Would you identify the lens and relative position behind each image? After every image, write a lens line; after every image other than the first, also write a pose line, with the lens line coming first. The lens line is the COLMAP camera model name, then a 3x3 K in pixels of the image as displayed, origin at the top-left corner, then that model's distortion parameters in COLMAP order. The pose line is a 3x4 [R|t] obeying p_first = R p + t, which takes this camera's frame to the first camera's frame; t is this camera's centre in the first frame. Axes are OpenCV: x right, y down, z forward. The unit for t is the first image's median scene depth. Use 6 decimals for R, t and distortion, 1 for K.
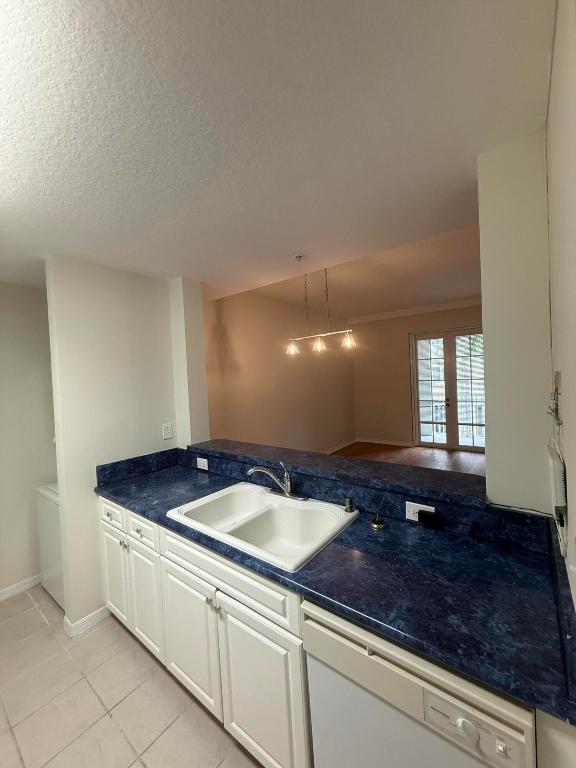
lens RADIAL K [[305.8, 0, 287.2], [0, 305.8, 383.3], [0, 0, 1]] dist [0.002809, -0.000053]
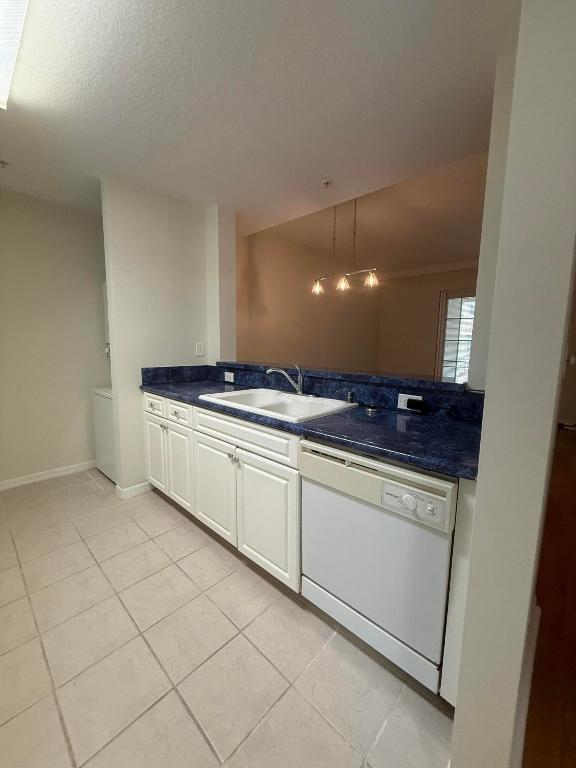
lens RADIAL K [[304.5, 0, 288.2], [0, 304.5, 383.0], [0, 0, 1]] dist [-0.000412, -0.000107]
pose [[0.994192, 0.071187, -0.080712, 0.036758], [-0.062274, 0.992196, 0.108028, 0.152744], [0.087773, -0.102374, 0.990866, -0.113783]]
